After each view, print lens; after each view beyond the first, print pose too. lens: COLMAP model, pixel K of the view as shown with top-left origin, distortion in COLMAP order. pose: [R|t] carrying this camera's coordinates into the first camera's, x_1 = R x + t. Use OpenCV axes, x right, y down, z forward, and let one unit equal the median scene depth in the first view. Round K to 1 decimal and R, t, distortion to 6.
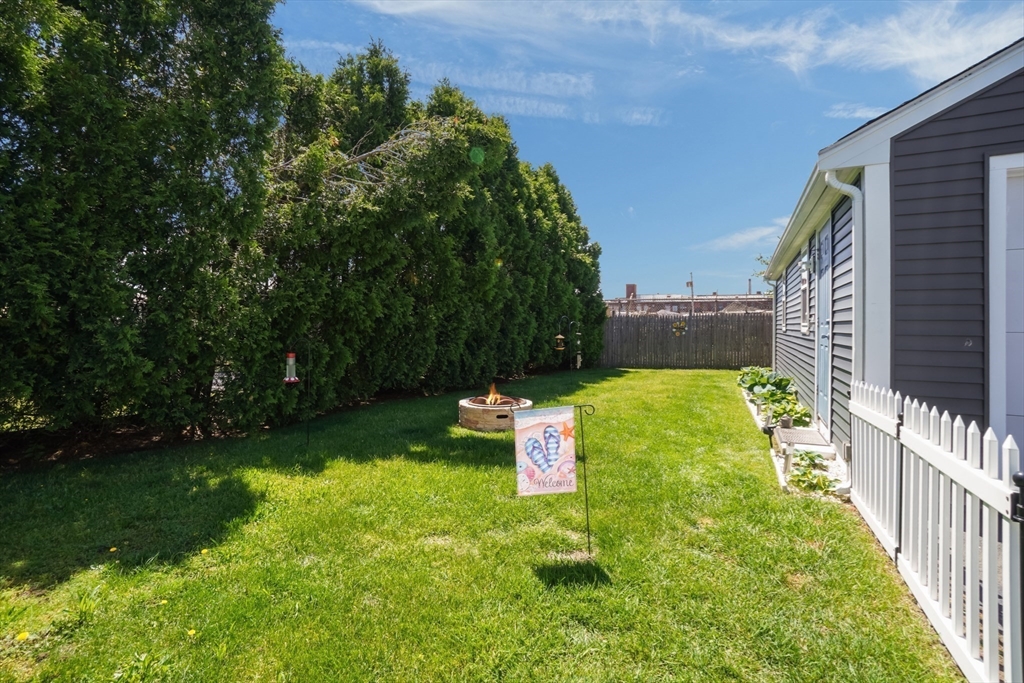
lens RADIAL K [[454.2, 0, 511.2], [0, 454.2, 332.3], [0, 0, 1]] dist [-0.039543, 0.000727]
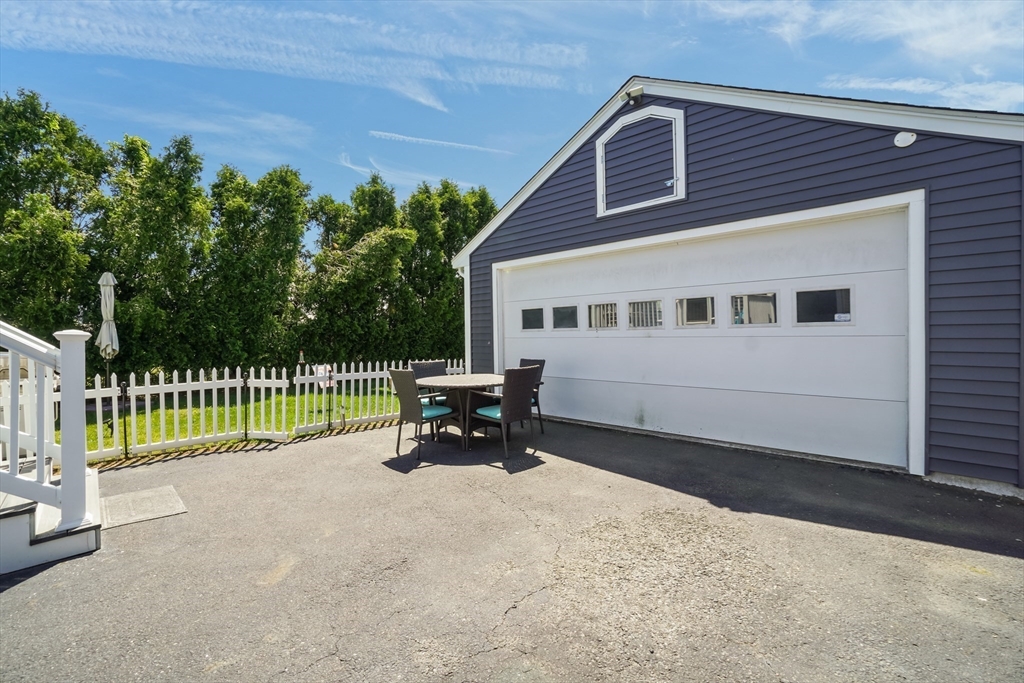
lens RADIAL K [[454.2, 0, 511.2], [0, 454.2, 332.3], [0, 0, 1]] dist [-0.039543, 0.000727]
pose [[0.947331, -0.022812, -0.319442, 1.578756], [0.018250, 0.999684, -0.017266, 0.014520], [0.319735, 0.010527, 0.947448, -1.058055]]
